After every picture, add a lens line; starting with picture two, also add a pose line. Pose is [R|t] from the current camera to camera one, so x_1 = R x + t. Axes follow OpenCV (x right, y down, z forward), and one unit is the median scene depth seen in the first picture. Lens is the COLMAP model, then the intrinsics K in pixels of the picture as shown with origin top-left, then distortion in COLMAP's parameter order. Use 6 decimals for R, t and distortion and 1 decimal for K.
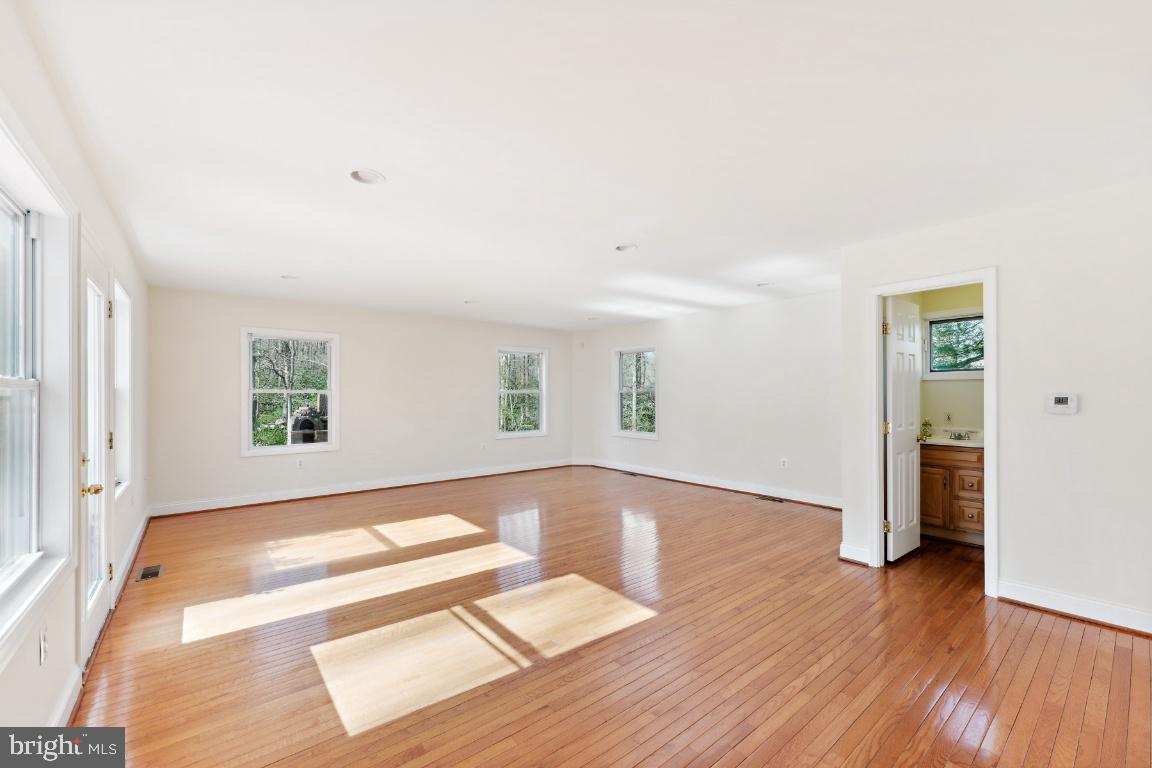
lens RADIAL K [[467.4, 0, 582.6], [0, 467.4, 388.1], [0, 0, 1]] dist [-0.001294, -0.000160]
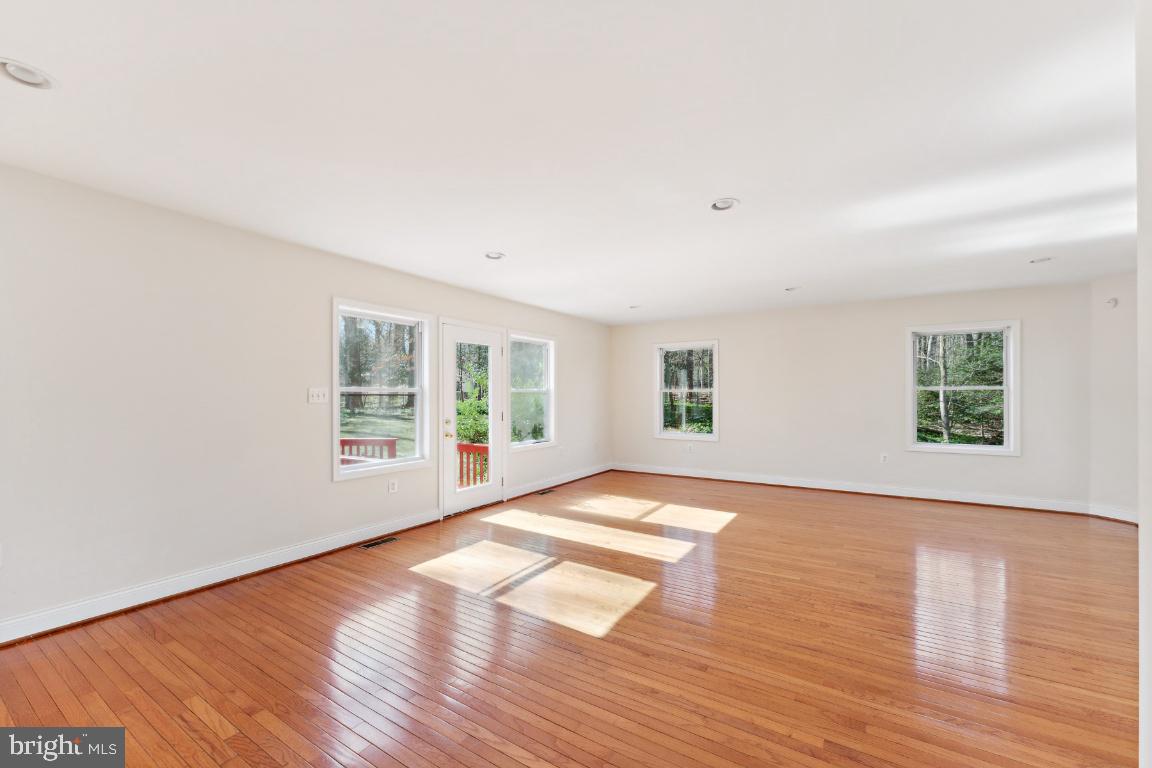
lens RADIAL K [[467.4, 0, 575.3], [0, 467.4, 389.1], [0, 0, 1]] dist [-0.001294, -0.000160]
pose [[0.307549, -0.008750, -0.951492, 0.754895], [0.017017, 0.999848, -0.003694, 0.006630], [0.951380, -0.015056, 0.307651, 0.515779]]
